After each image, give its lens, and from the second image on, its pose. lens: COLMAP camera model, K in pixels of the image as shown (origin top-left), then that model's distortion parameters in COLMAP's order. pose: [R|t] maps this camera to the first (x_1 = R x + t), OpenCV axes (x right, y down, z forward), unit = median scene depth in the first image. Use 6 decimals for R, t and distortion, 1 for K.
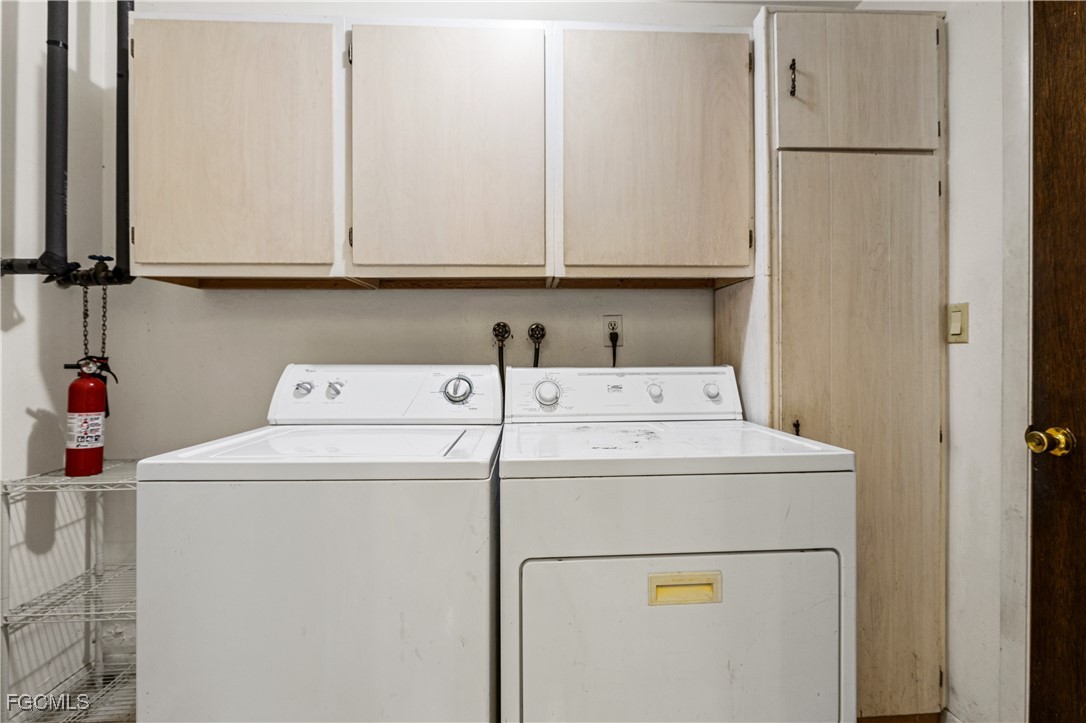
lens RADIAL K [[501.7, 0, 544.5], [0, 501.7, 357.2], [0, 0, 1]] dist [-0.008043, -0.000009]
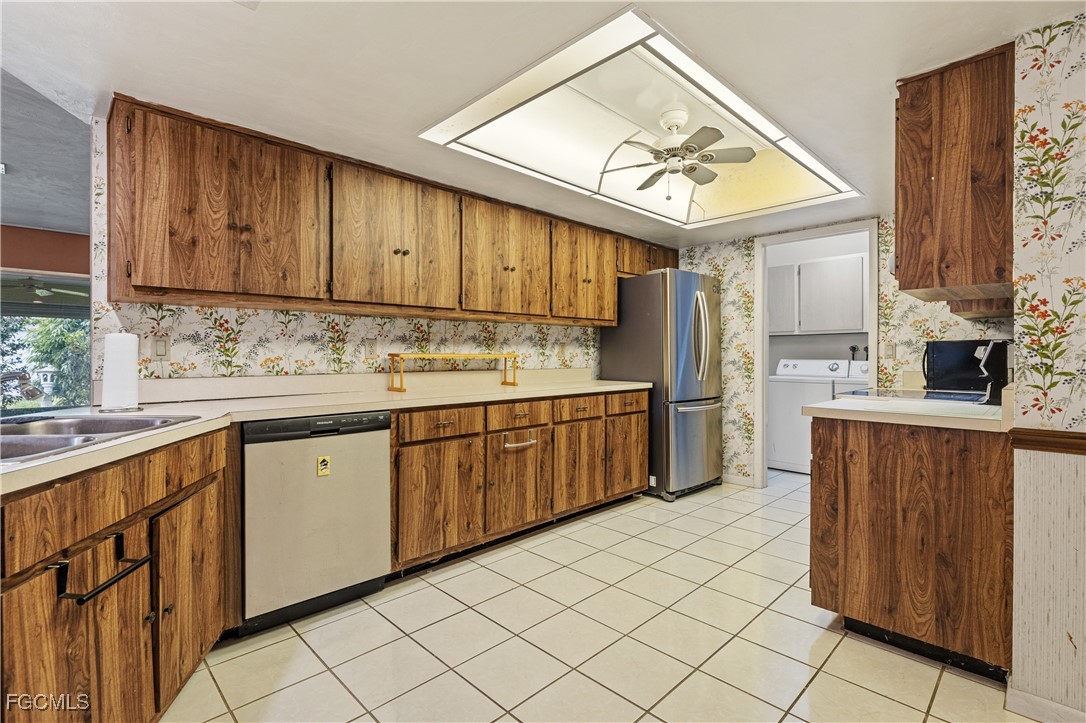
lens RADIAL K [[501.7, 0, 544.5], [0, 501.7, 357.2], [0, 0, 1]] dist [-0.008043, -0.000009]
pose [[0.677631, 0.004054, -0.735391, 0.964758], [-0.006484, 0.999979, -0.000462, 0.013397], [0.735374, 0.005082, 0.677643, -2.647650]]
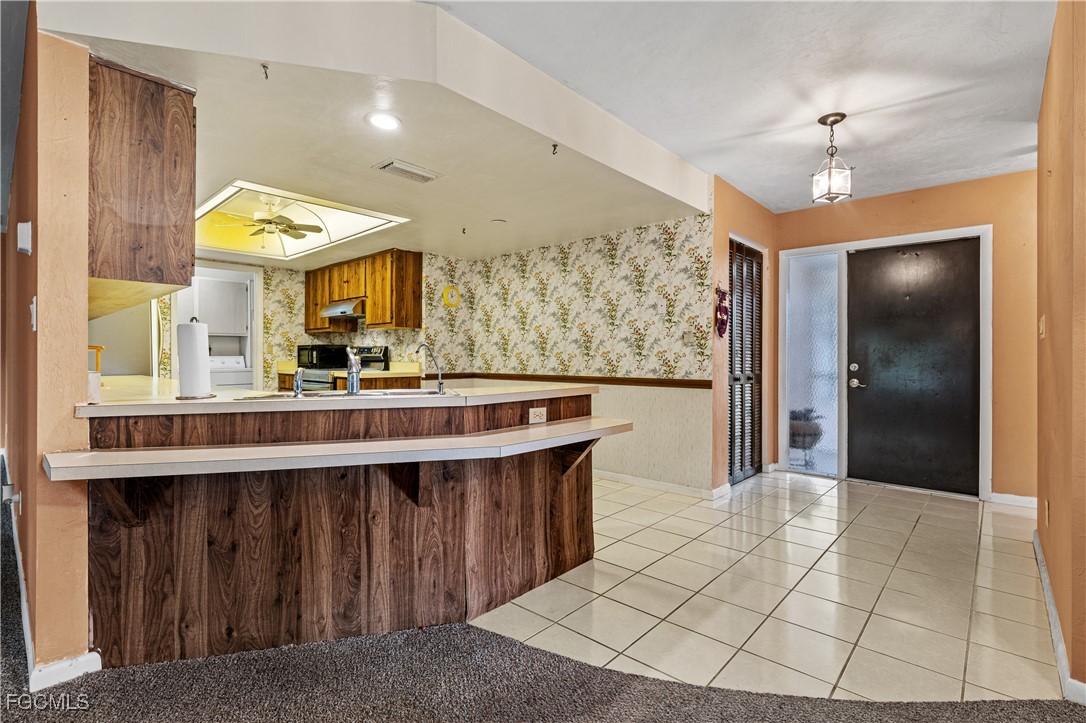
lens RADIAL K [[501.7, 0, 544.5], [0, 501.7, 357.2], [0, 0, 1]] dist [-0.008043, -0.000009]
pose [[0.696623, 0.000330, 0.717437, -0.971285], [0.003054, 0.999989, -0.003426, 0.054004], [-0.717431, 0.004578, 0.696615, -4.125392]]
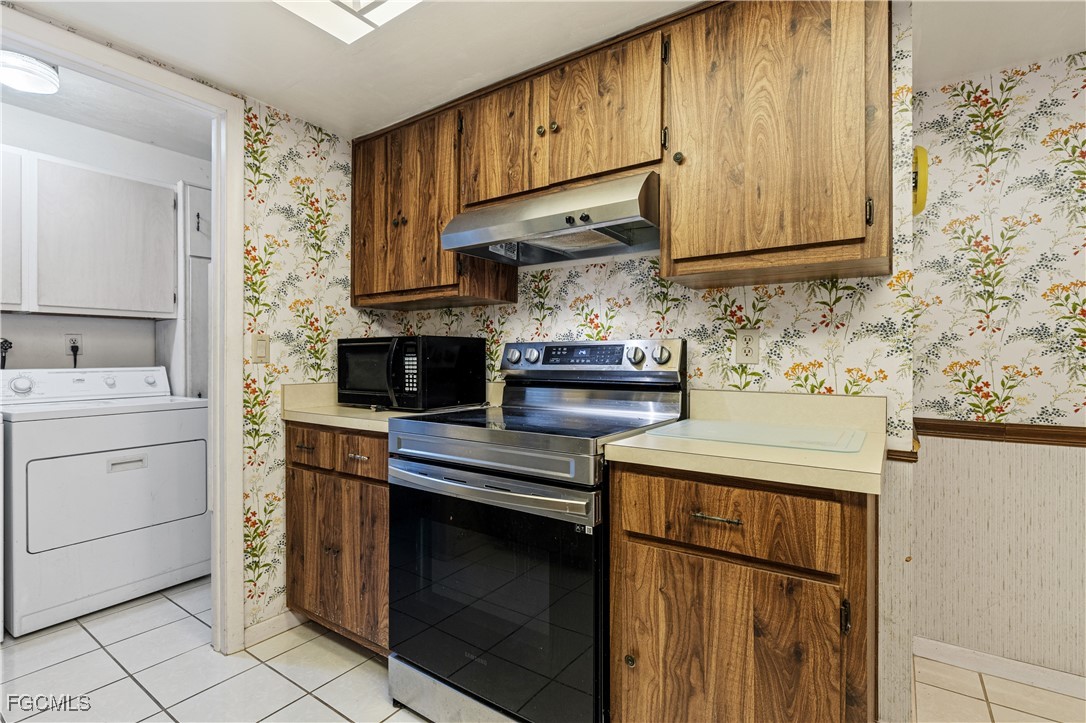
lens RADIAL K [[501.7, 0, 544.5], [0, 501.7, 357.2], [0, 0, 1]] dist [-0.008043, -0.000009]
pose [[0.593504, -0.000124, 0.804831, -0.275805], [0.006775, 0.999965, -0.004842, 0.003190], [-0.804803, 0.008326, 0.593484, -1.237241]]
